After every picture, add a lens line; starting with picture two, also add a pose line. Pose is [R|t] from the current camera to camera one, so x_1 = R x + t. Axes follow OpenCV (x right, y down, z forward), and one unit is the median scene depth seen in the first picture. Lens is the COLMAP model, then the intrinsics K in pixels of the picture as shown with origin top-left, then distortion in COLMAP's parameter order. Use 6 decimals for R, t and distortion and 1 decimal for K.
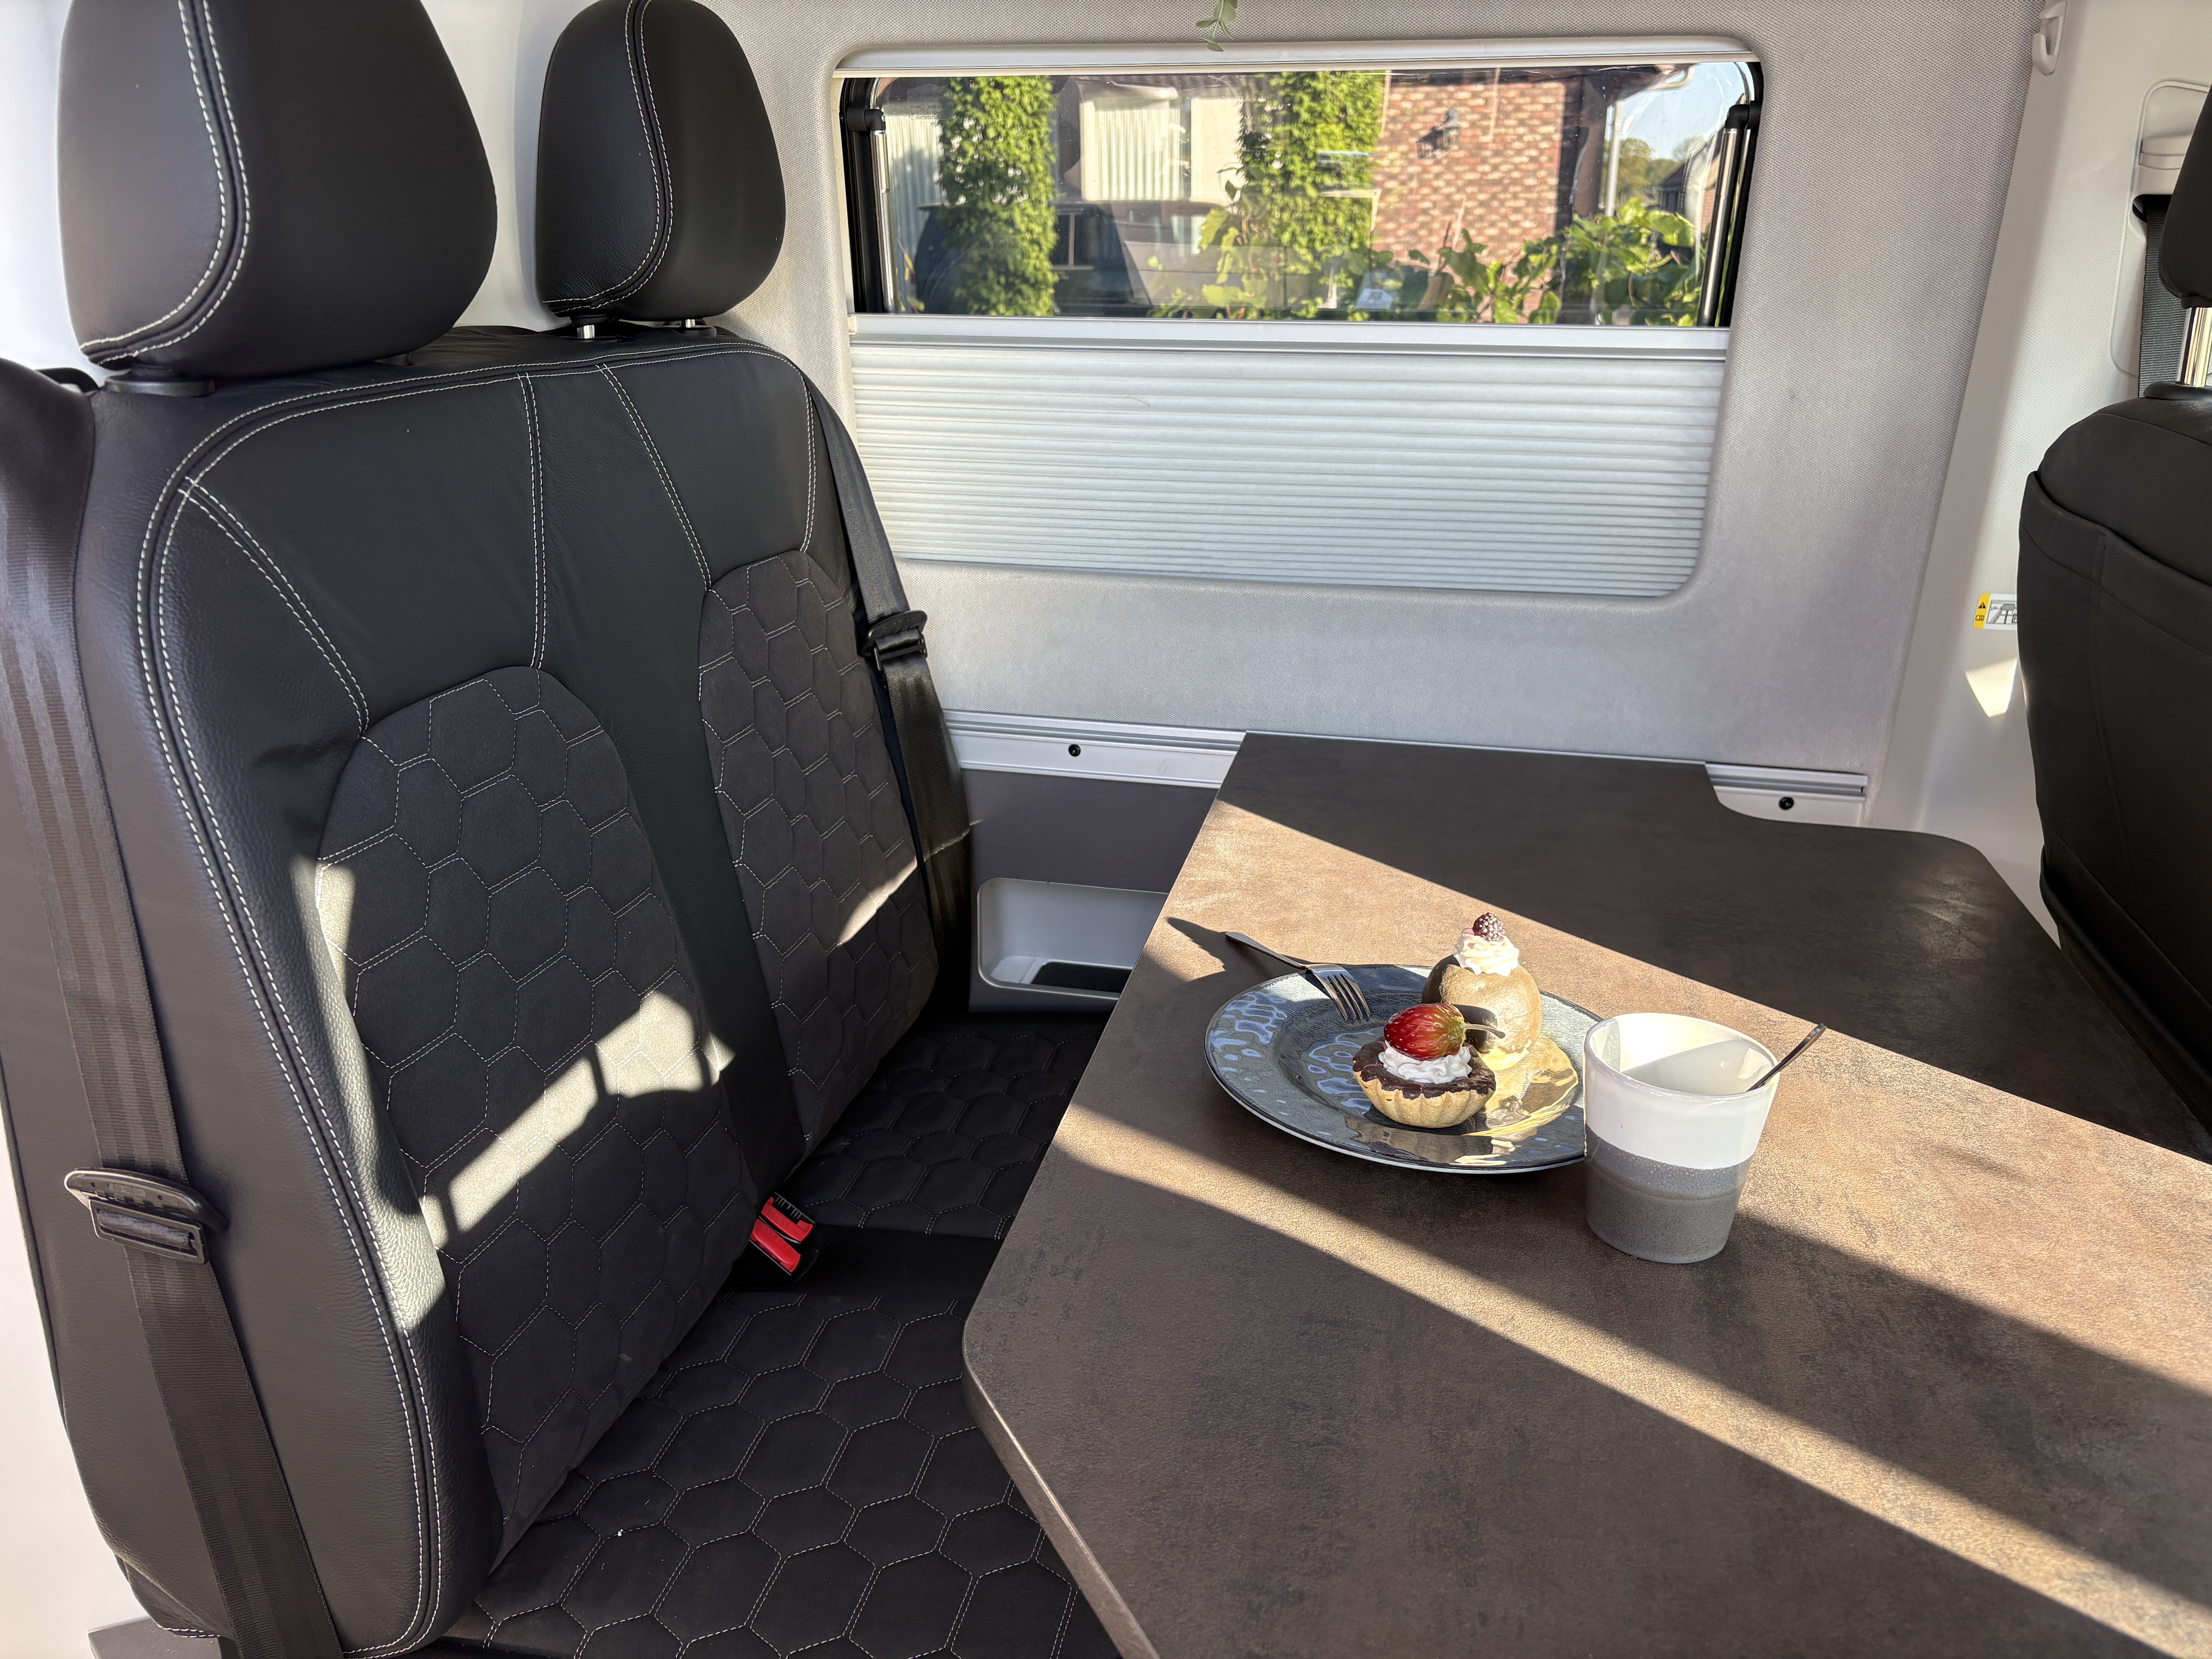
lens RADIAL K [[1654.9, 0, 1106.0], [0, 1654.9, 829.5], [0, 0, 1]] dist [0.033590, -0.042356]
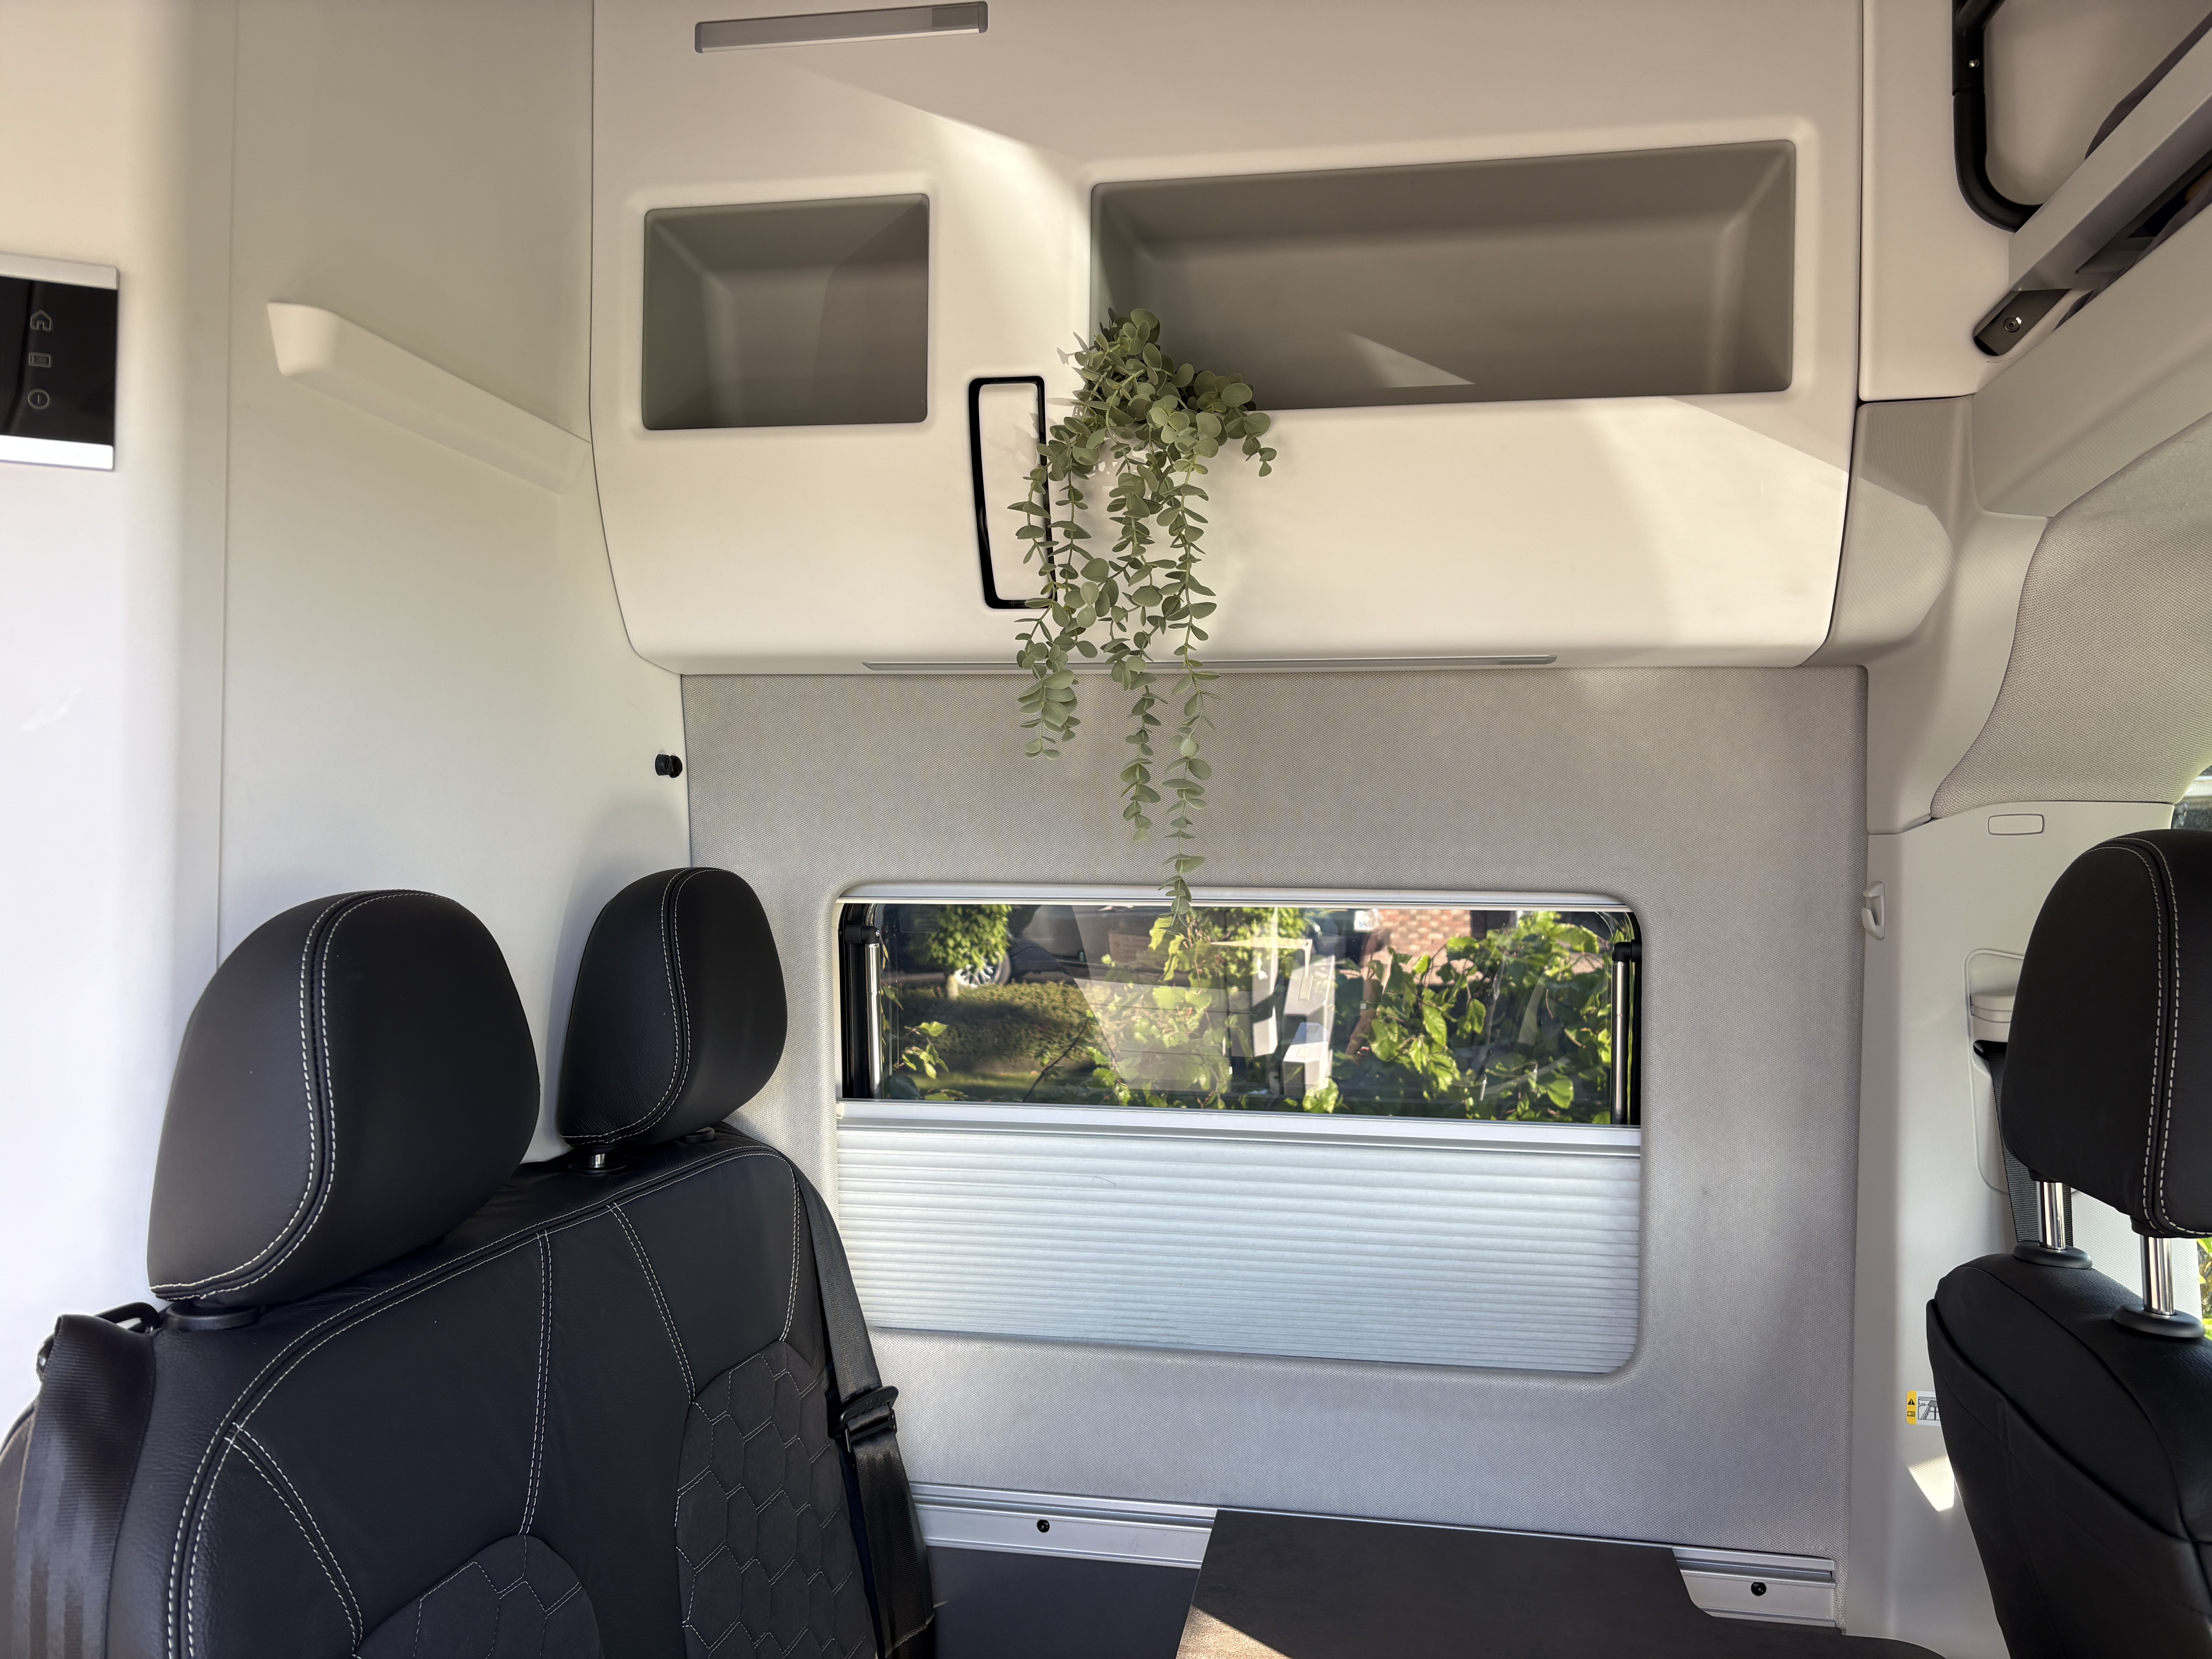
lens RADIAL K [[1656.4, 0, 1122.8], [0, 1656.4, 826.9], [0, 0, 1]] dist [0.054902, -0.062440]
pose [[0.999186, -0.001679, 0.040307, -0.012137], [0.015772, 0.935864, -0.352008, -0.095848], [-0.037131, 0.352357, 0.935129, -0.087551]]
